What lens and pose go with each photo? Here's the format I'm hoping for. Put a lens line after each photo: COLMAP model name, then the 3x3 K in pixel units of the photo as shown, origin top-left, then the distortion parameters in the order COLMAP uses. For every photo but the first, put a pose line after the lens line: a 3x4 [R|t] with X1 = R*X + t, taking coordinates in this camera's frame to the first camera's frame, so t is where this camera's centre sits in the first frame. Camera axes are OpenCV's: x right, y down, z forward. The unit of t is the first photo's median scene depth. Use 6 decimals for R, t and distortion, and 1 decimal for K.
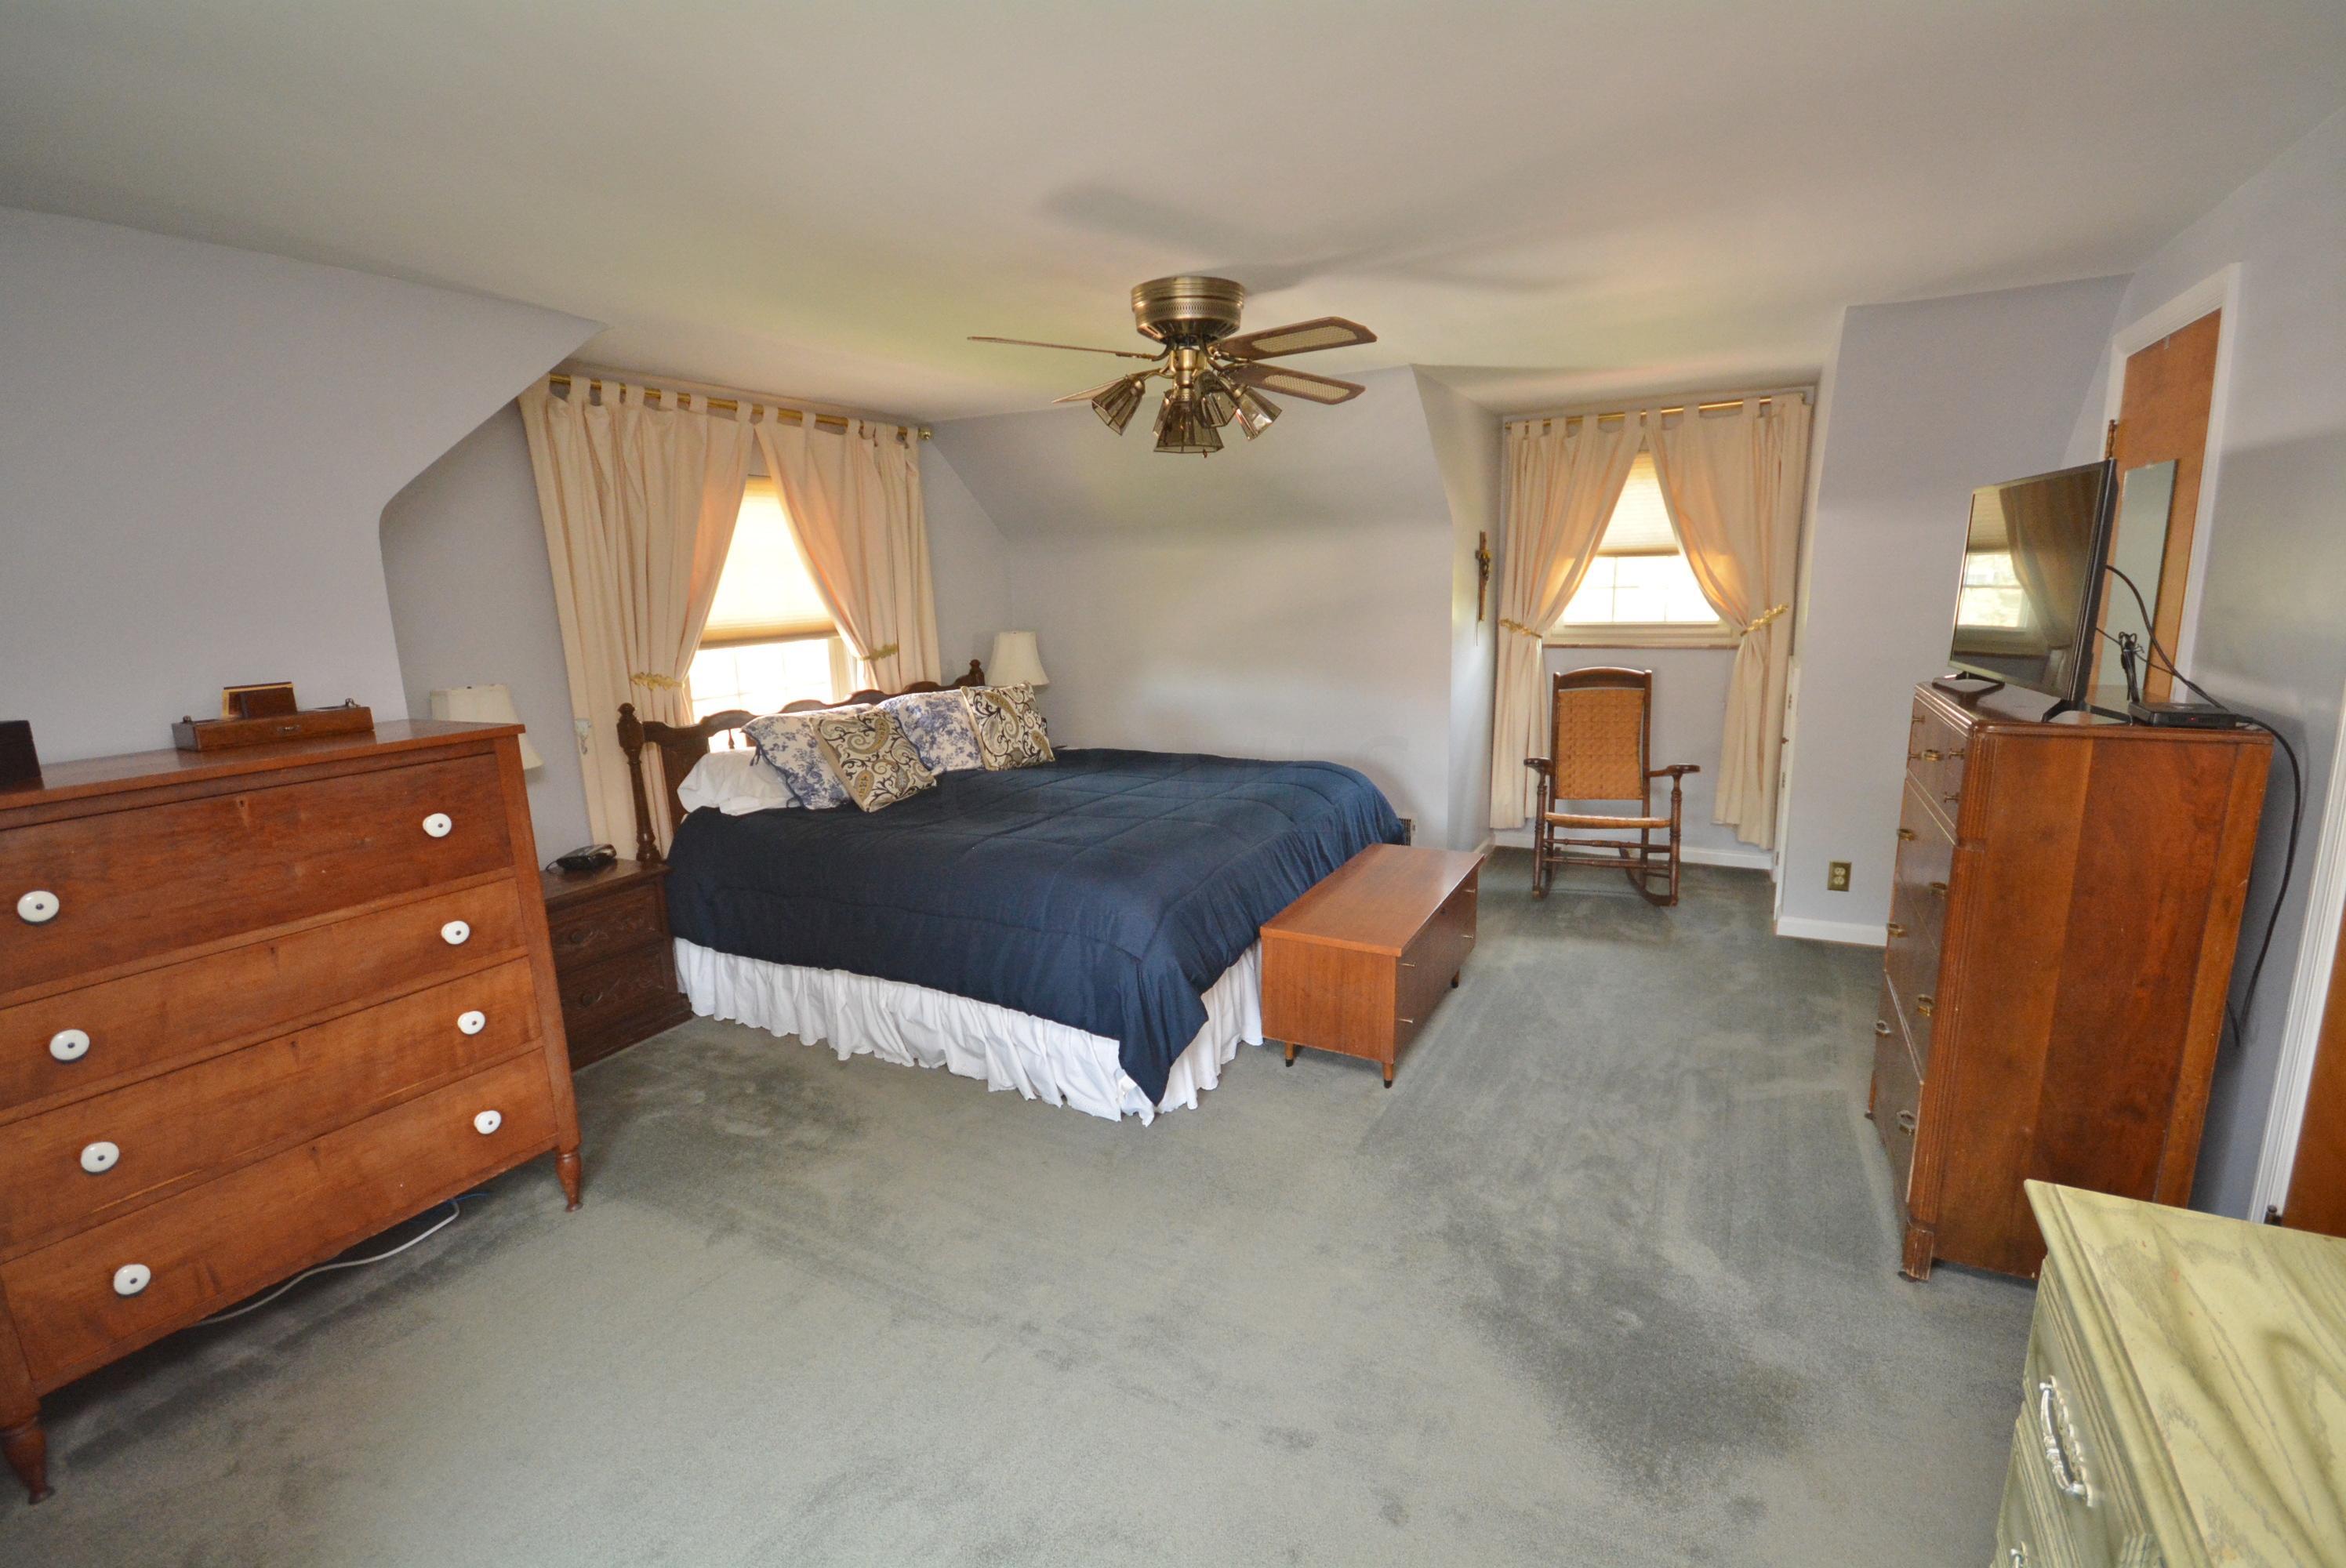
lens RADIAL K [[1031.2, 0, 1158.7], [0, 1031.2, 782.1], [0, 0, 1]] dist [0.003159, -0.007857]
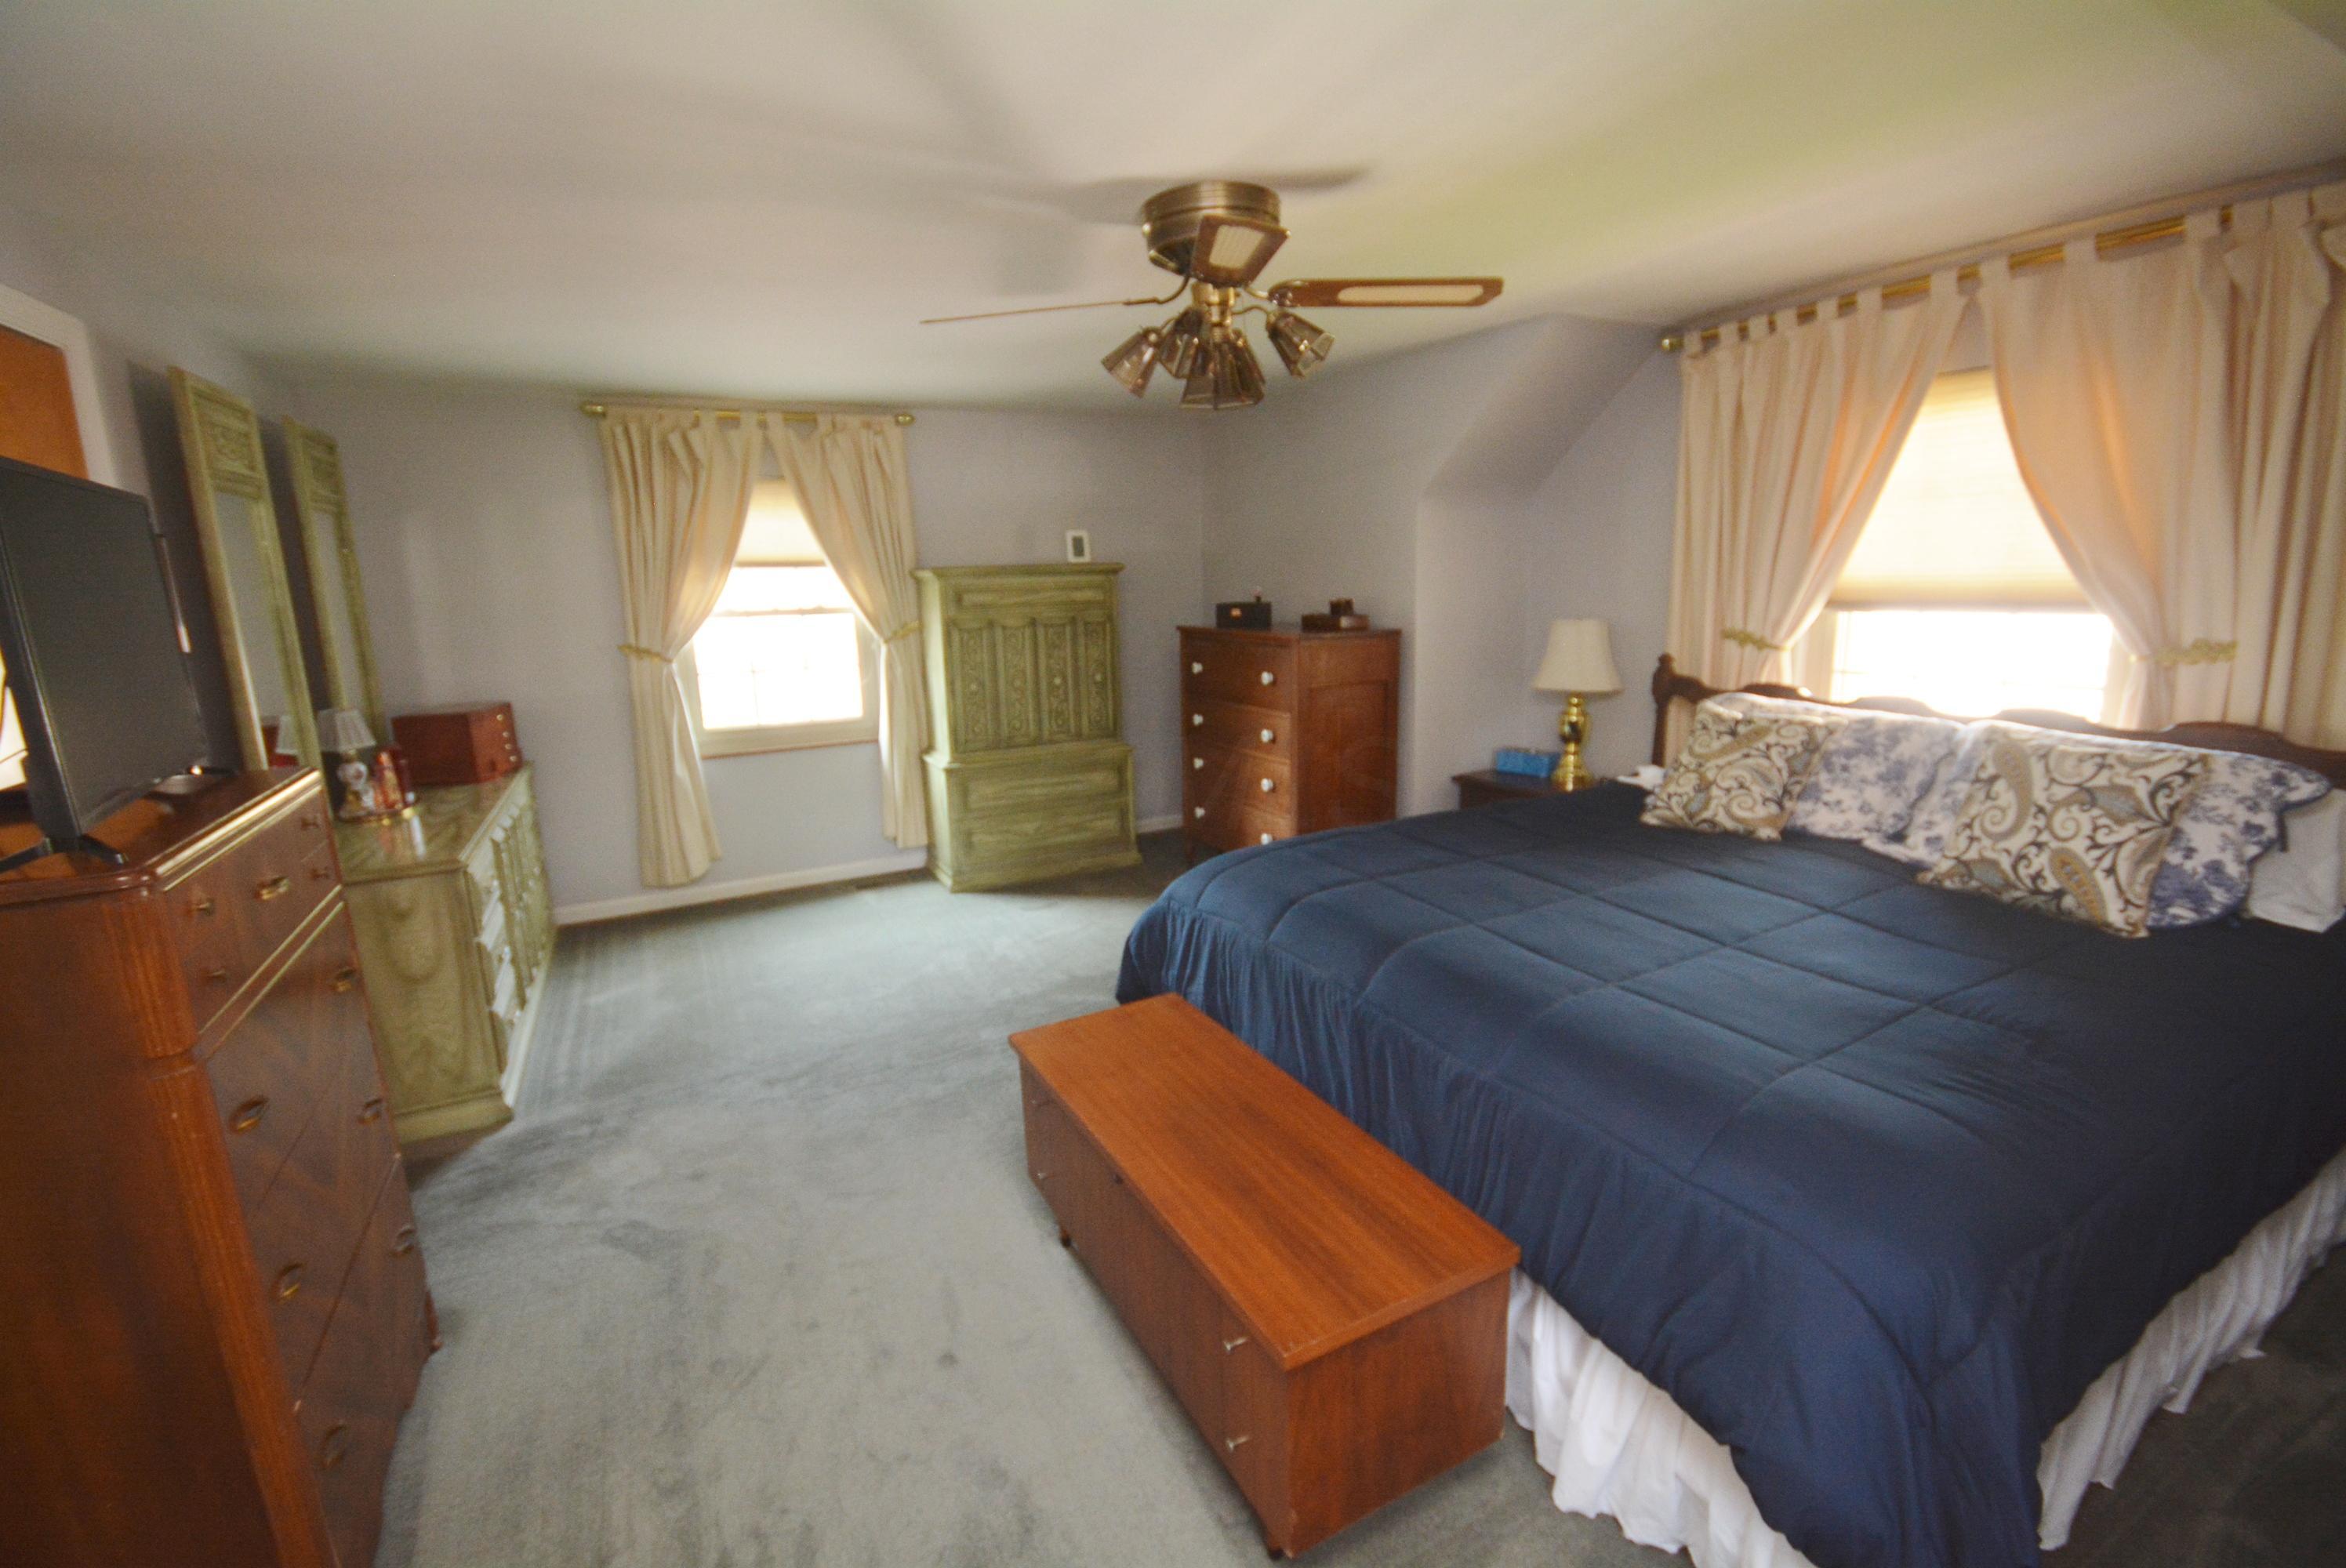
lens RADIAL K [[1031.2, 0, 1164.6], [0, 1031.2, 770.2], [0, 0, 1]] dist [0.003159, -0.007857]
pose [[-0.538771, 0.210141, -0.815823, 0.541375], [-0.116878, 0.940381, 0.319412, -0.209846], [0.834305, 0.267442, -0.482089, 0.992067]]
